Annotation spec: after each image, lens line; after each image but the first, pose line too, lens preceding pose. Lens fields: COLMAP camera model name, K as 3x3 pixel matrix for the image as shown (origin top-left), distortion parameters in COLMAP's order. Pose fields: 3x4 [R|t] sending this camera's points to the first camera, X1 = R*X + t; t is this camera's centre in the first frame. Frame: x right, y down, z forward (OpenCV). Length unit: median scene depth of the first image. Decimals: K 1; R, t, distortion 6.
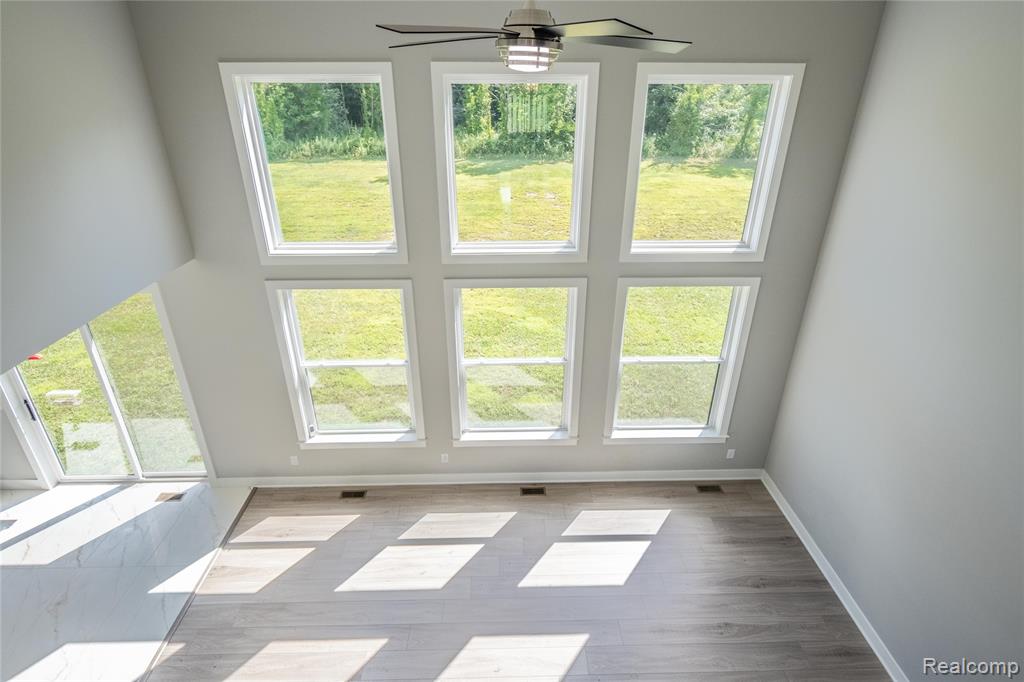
lens RADIAL K [[538.7, 0, 512.7], [0, 538.7, 335.9], [0, 0, 1]] dist [0.007841, -0.000343]
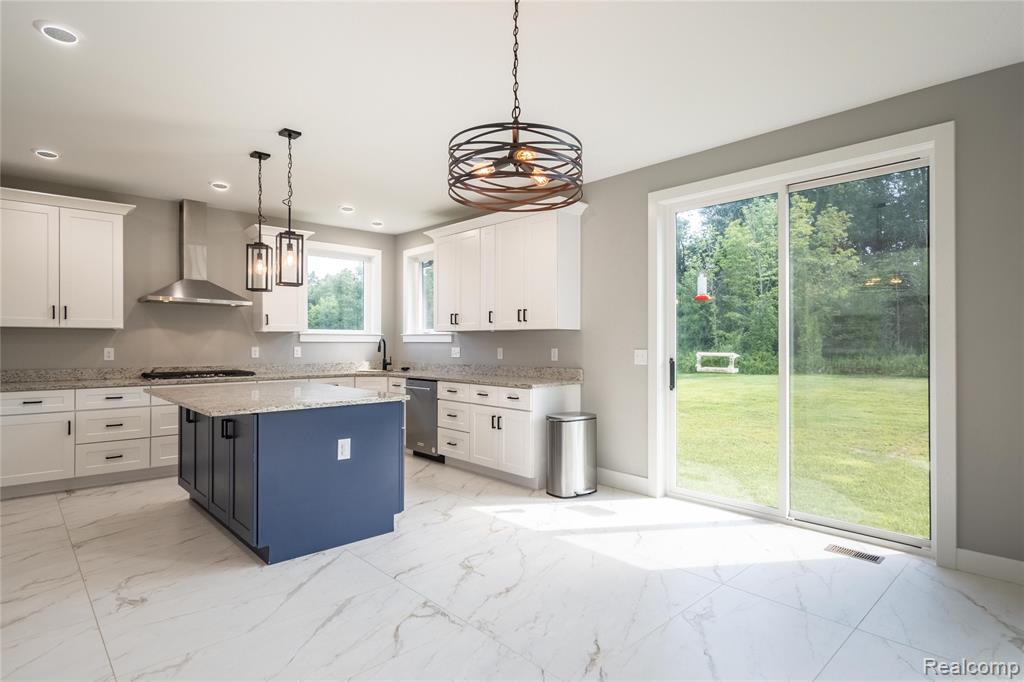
lens RADIAL K [[538.7, 0, 513.2], [0, 538.7, 343.0], [0, 0, 1]] dist [0.007841, -0.000343]
pose [[0.669677, -0.001517, -0.742651, -0.456368], [-0.324802, 0.898689, -0.294722, 0.368254], [0.667859, 0.438583, 0.601339, 0.363602]]
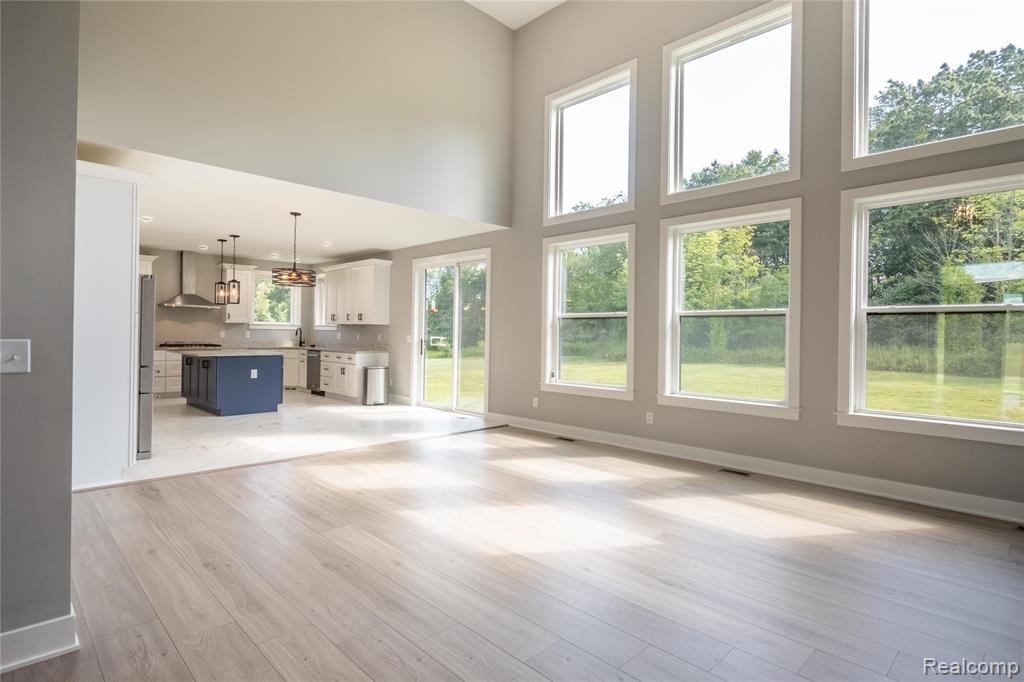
lens RADIAL K [[538.7, 0, 512.1], [0, 538.7, 336.9], [0, 0, 1]] dist [0.007841, -0.000343]
pose [[0.686543, 0.012156, -0.726988, 0.400502], [-0.330672, 0.895695, -0.297298, 0.461107], [0.647546, 0.444502, 0.618952, 0.180773]]
